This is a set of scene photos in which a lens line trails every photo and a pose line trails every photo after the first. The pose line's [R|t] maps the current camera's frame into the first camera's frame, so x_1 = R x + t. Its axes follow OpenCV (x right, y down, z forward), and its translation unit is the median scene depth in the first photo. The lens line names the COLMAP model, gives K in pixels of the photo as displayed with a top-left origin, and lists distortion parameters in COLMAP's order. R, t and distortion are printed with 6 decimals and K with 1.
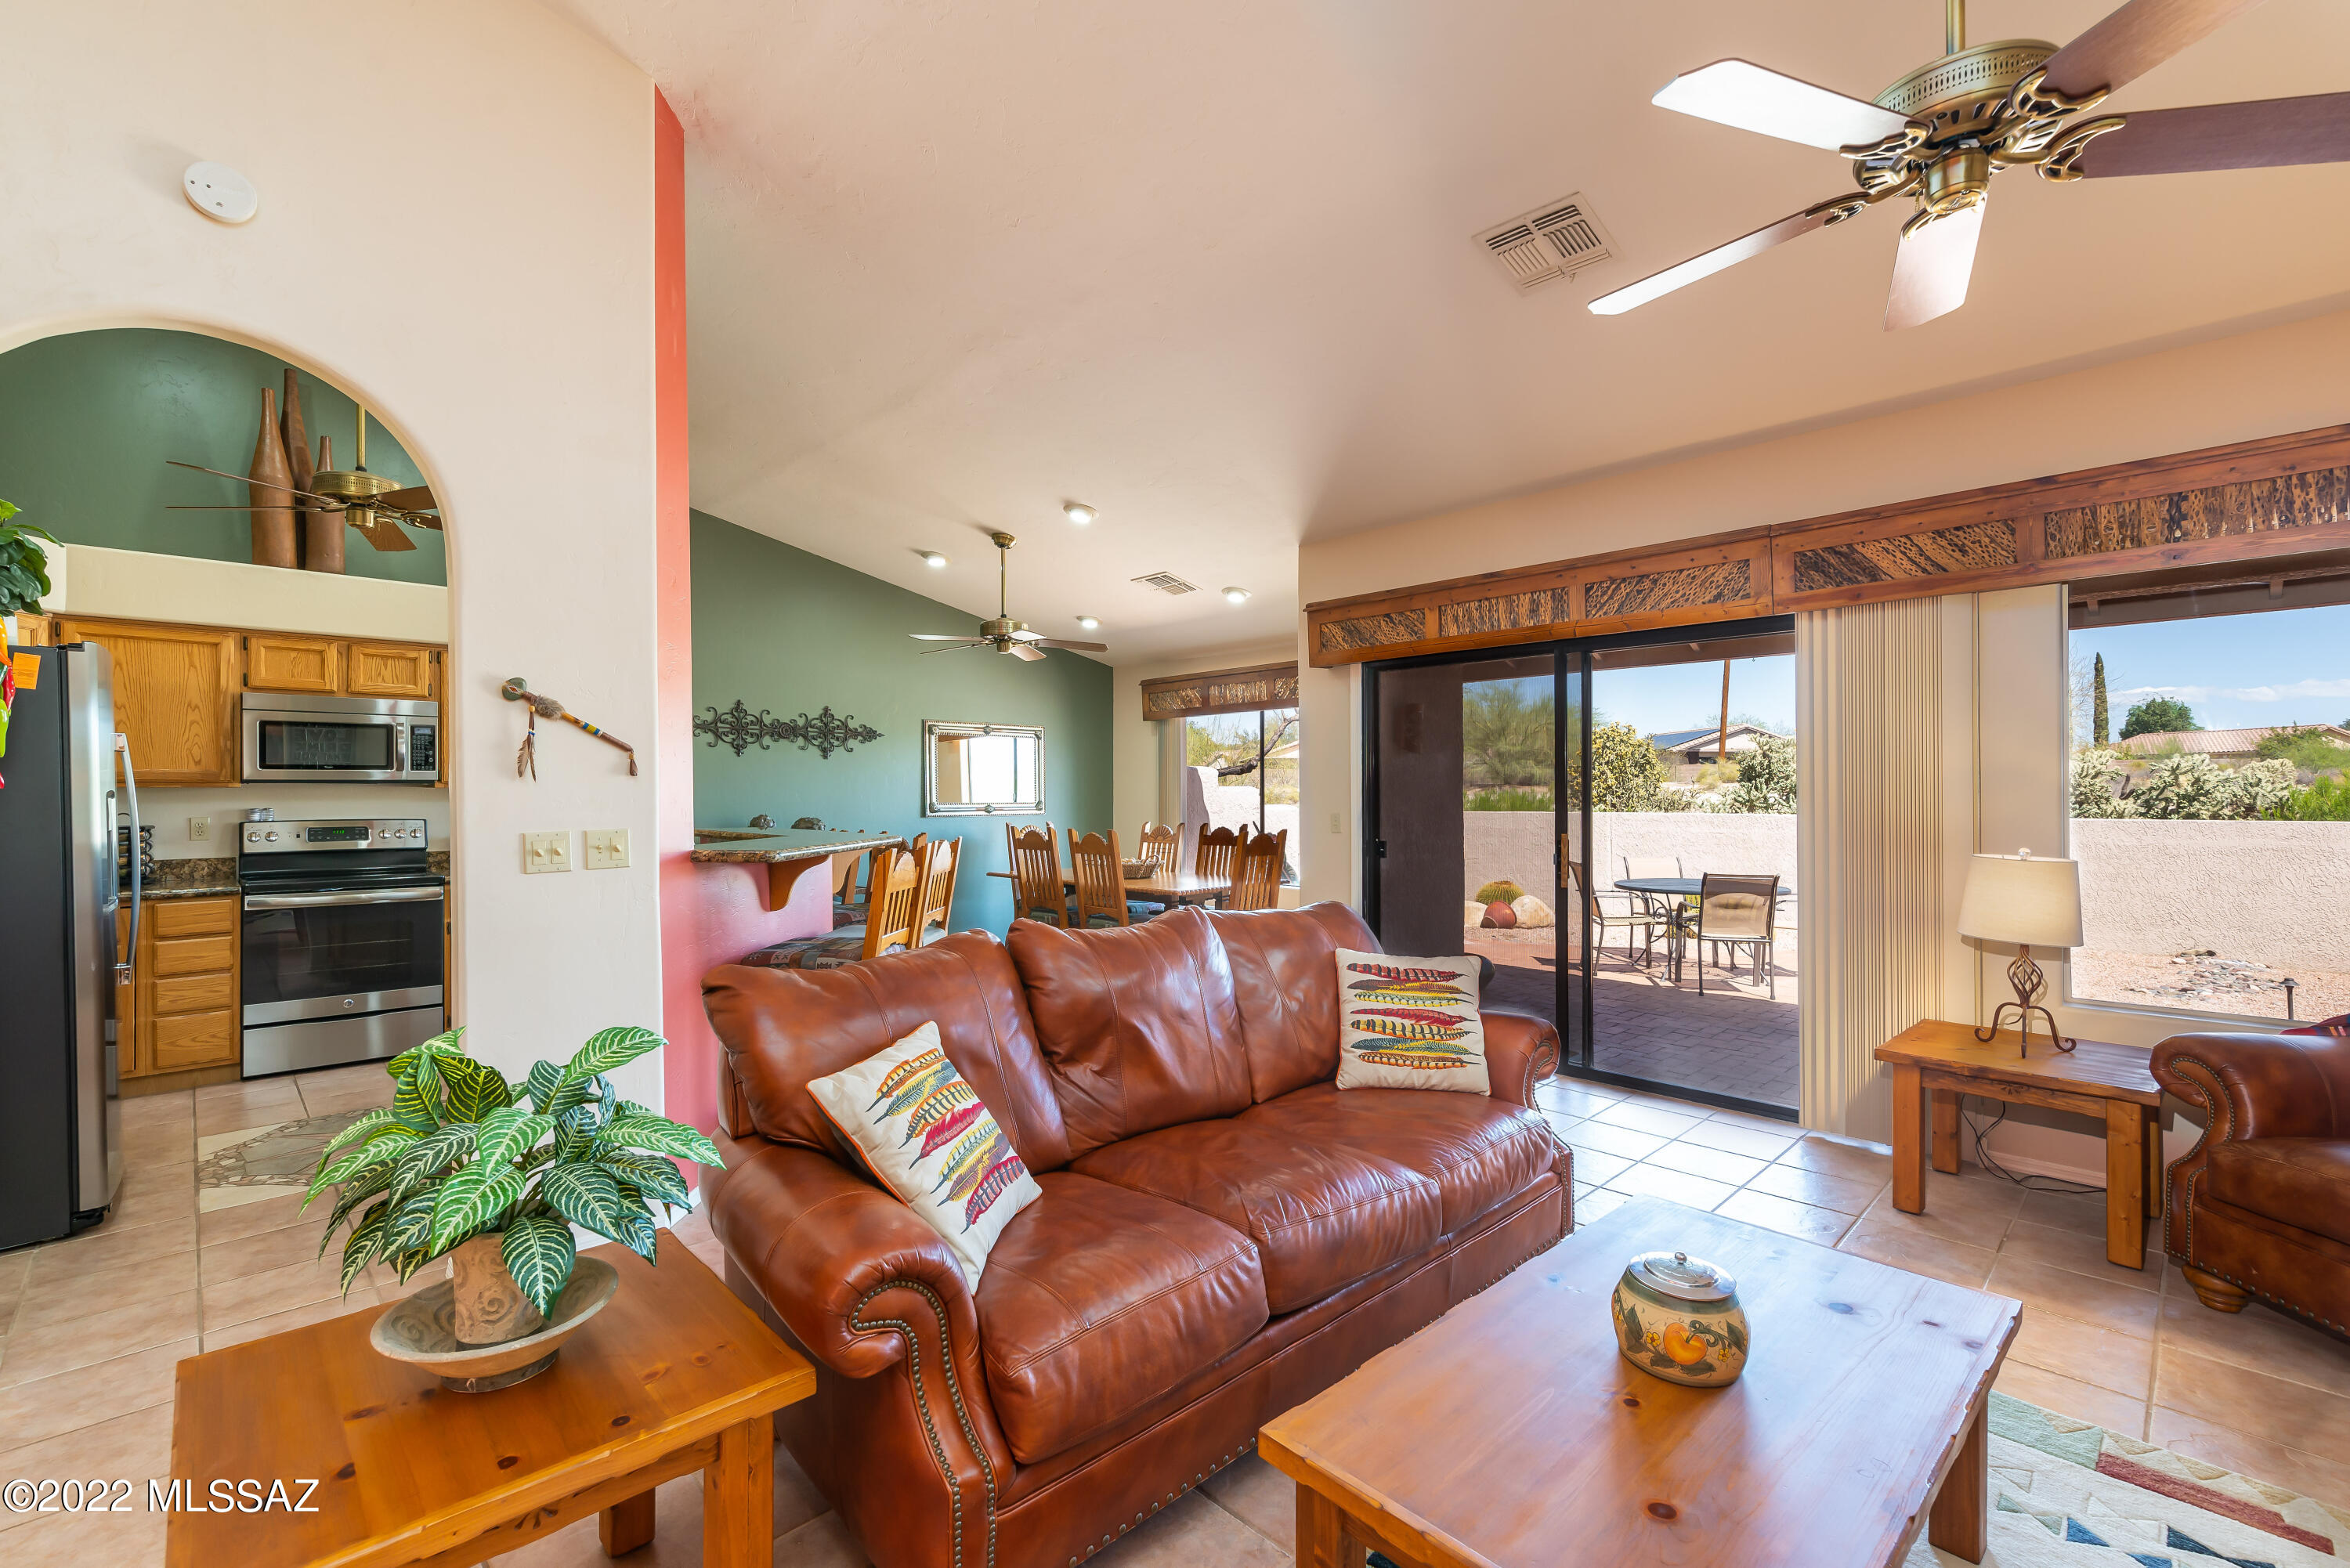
lens RADIAL K [[1012.5, 0, 1184.5], [0, 1012.5, 787.9], [0, 0, 1]] dist [0.000899, -0.000124]
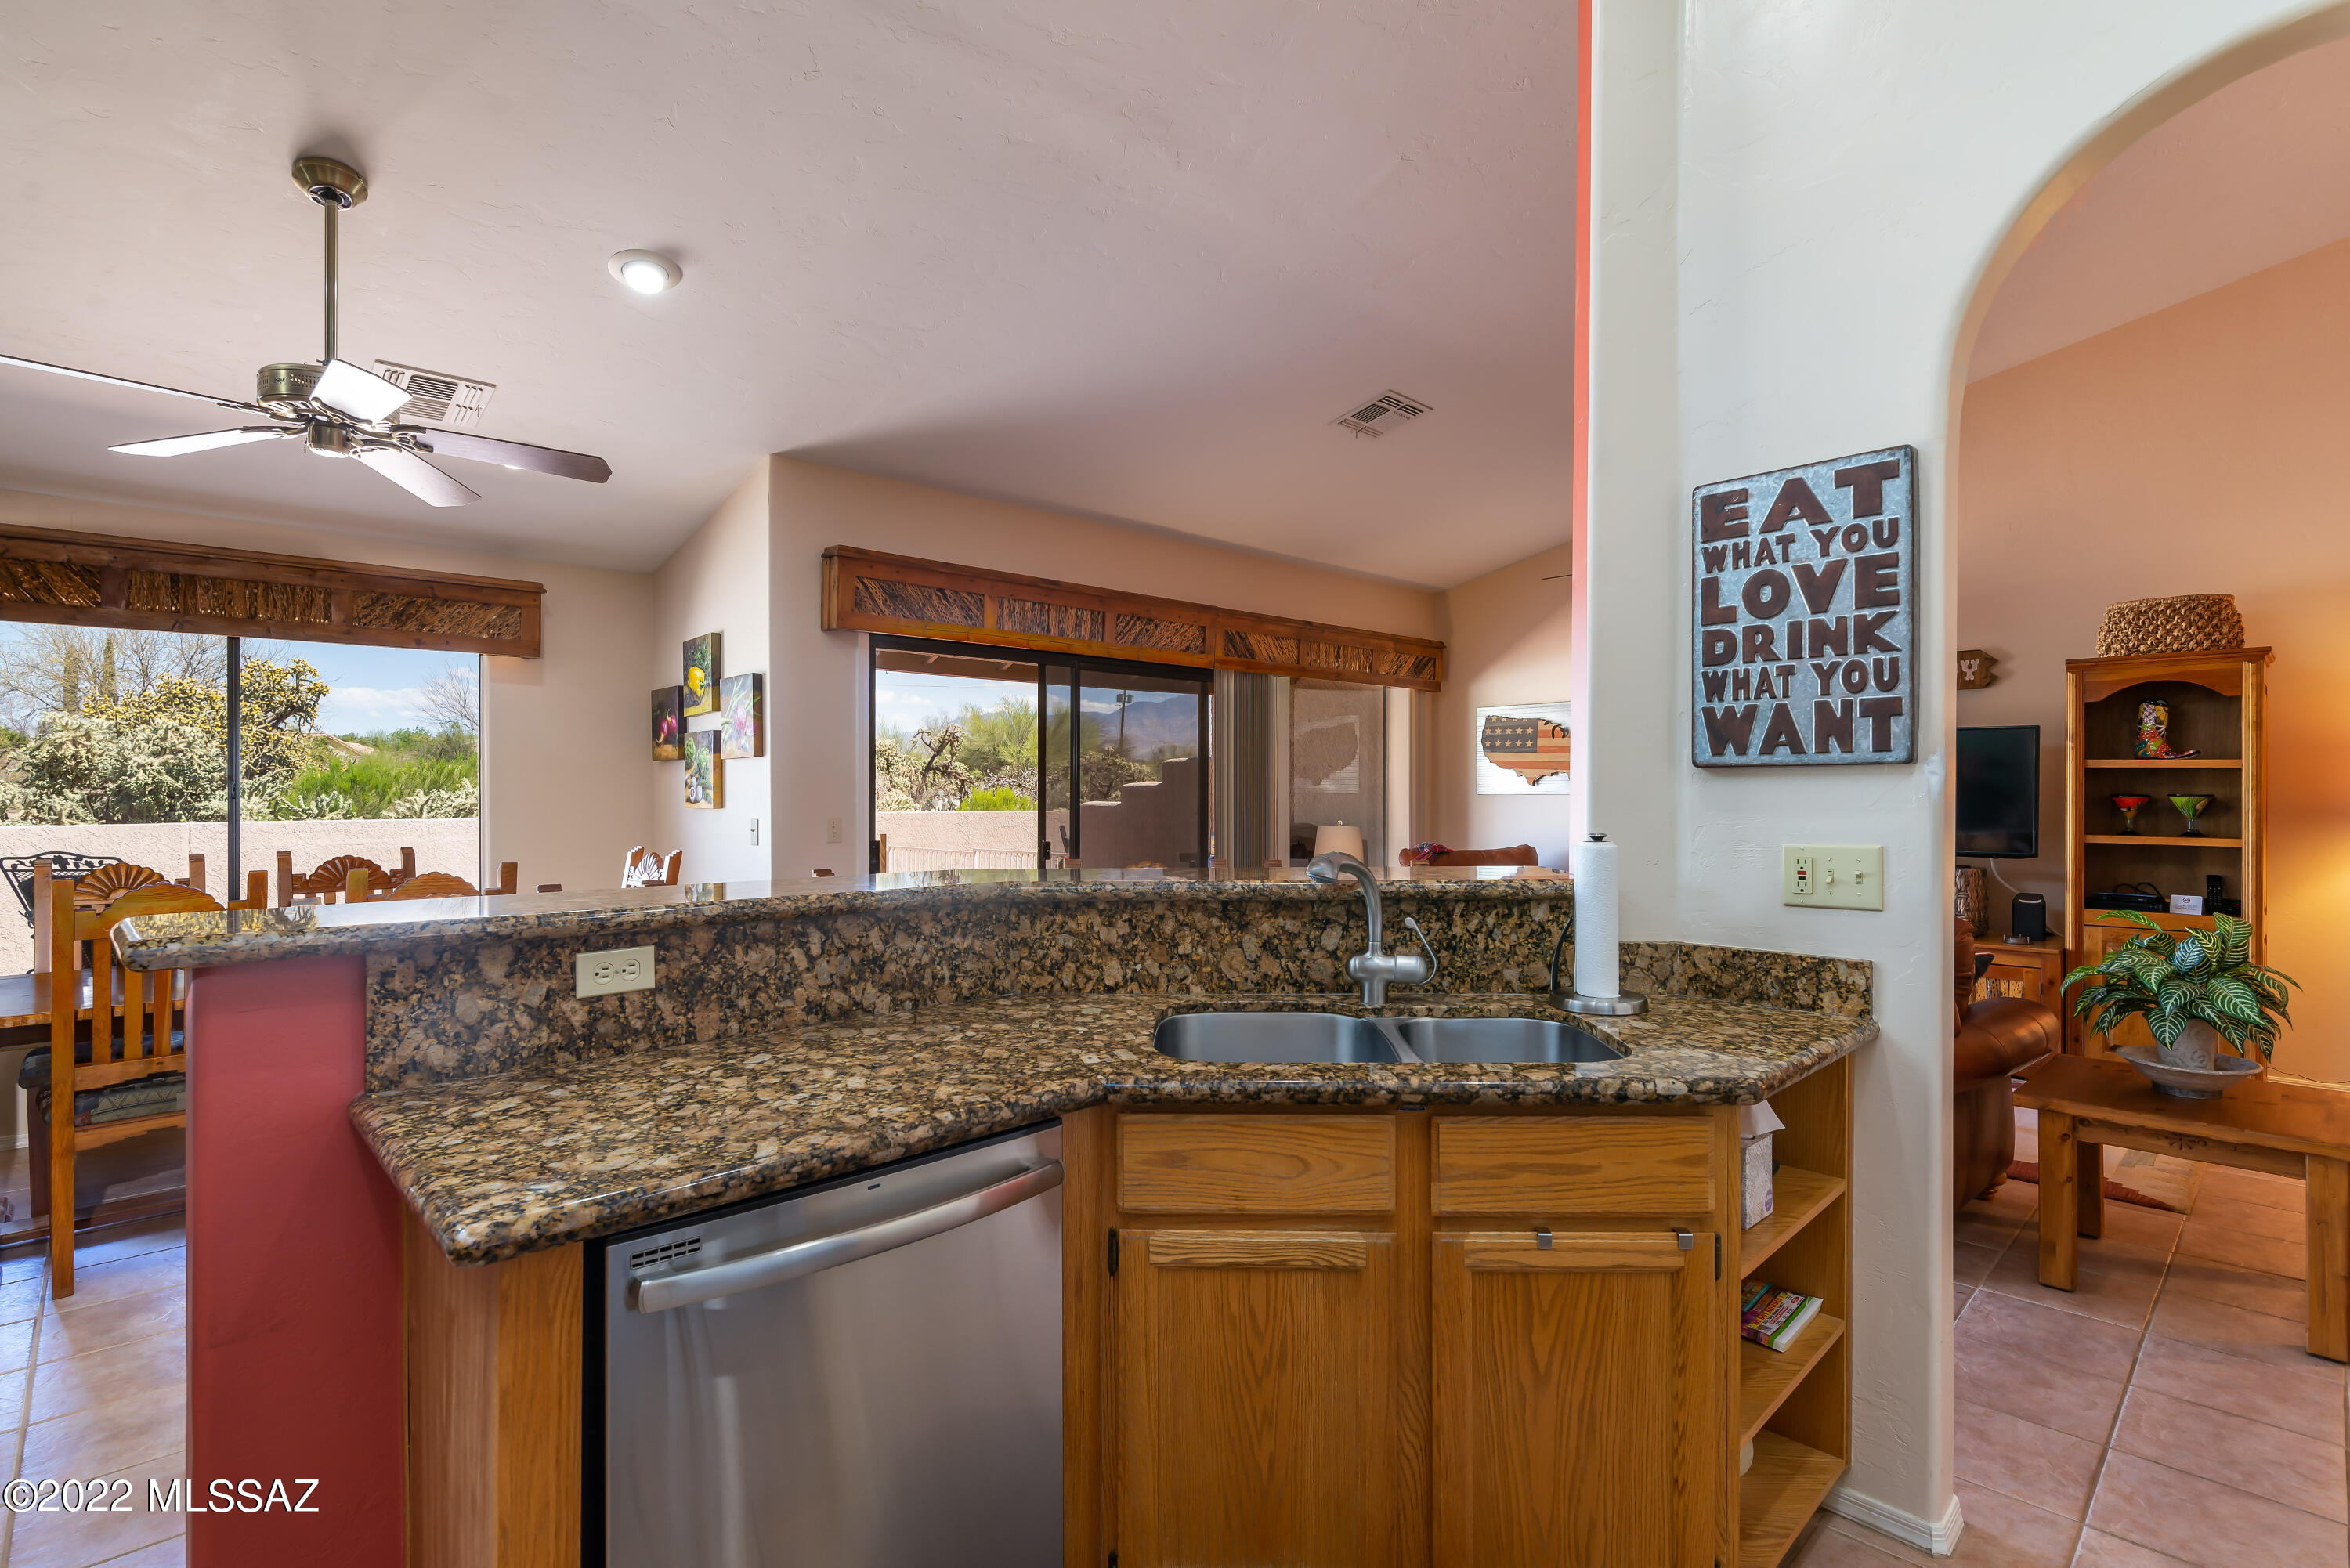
lens RADIAL K [[1104.5, 0, 1175.7], [0, 1104.5, 790.3], [0, 0, 1]] dist [-0.005805, 0.000930]
pose [[0.015016, 0.002283, 0.999885, -0.749918], [-0.002503, 0.999994, -0.002246, 0.004937], [-0.999884, -0.002469, 0.015022, 0.774697]]
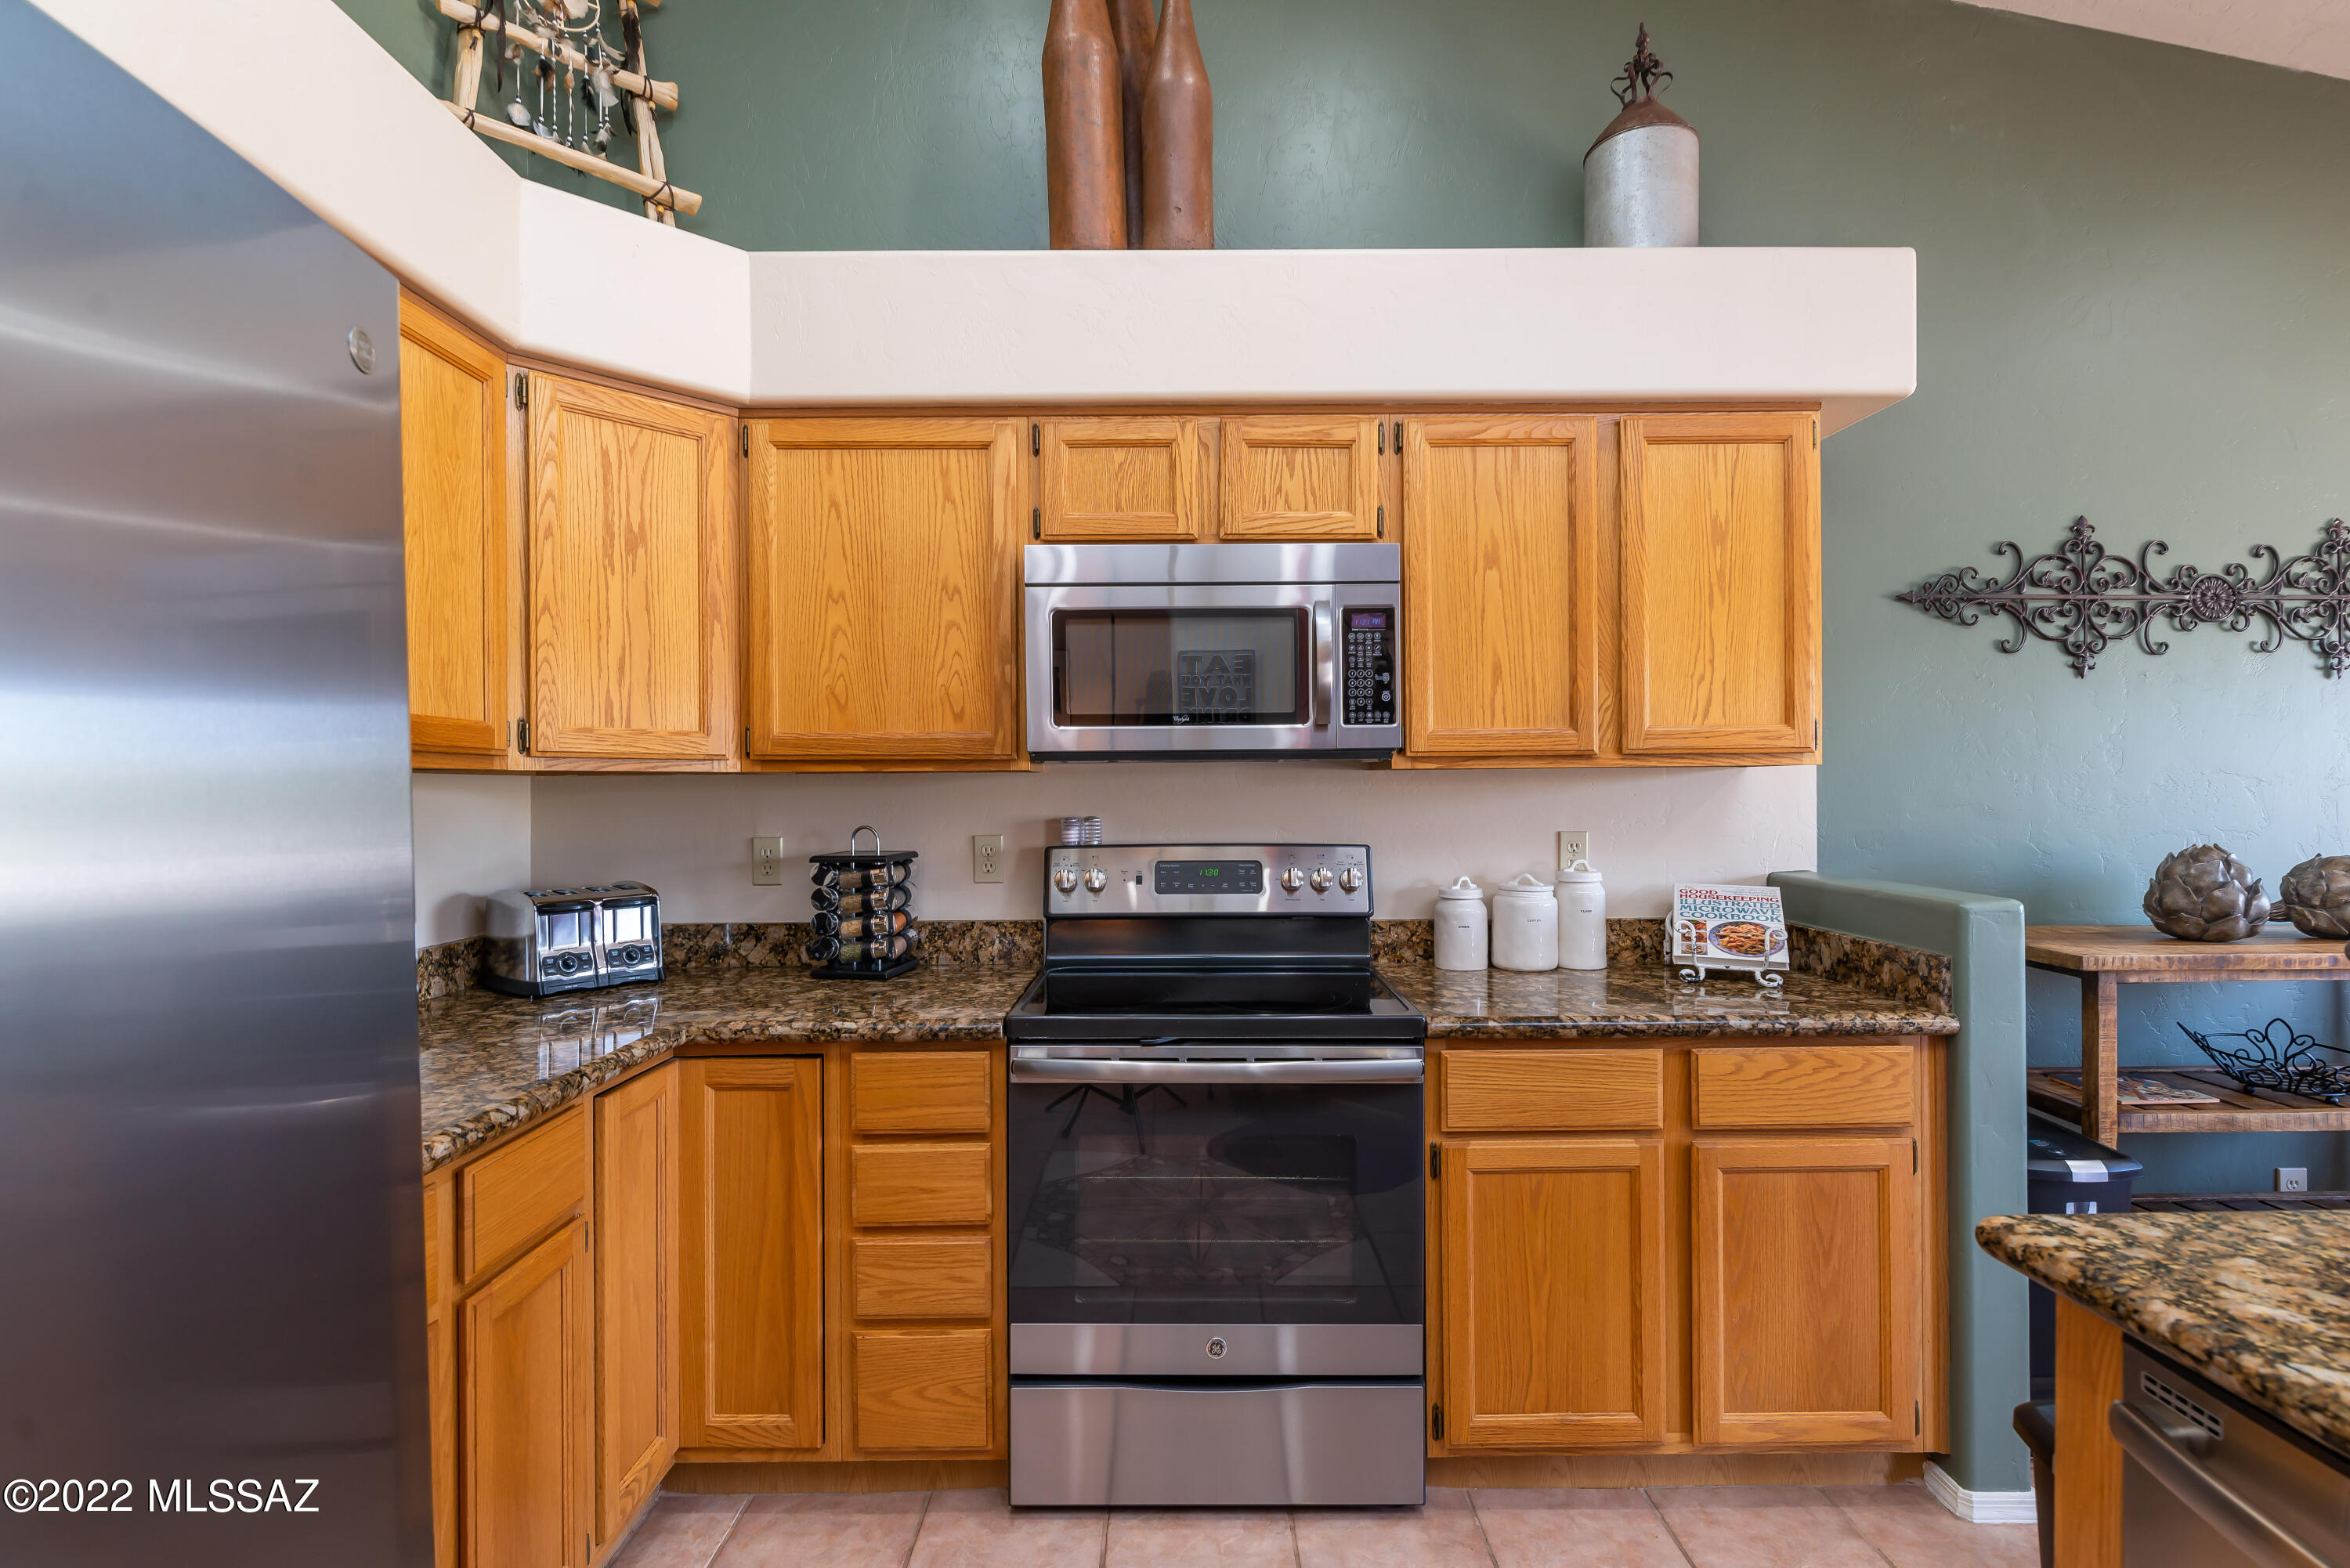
lens RADIAL K [[1120.3, 0, 1175.2], [0, 1120.3, 802.2], [0, 0, 1]] dist [-0.002740, 0.000086]
pose [[0.716685, 0.009721, -0.697329, -0.516606], [0.006288, 0.999772, 0.020399, 0.003245], [0.697369, -0.019004, 0.716461, 0.654718]]
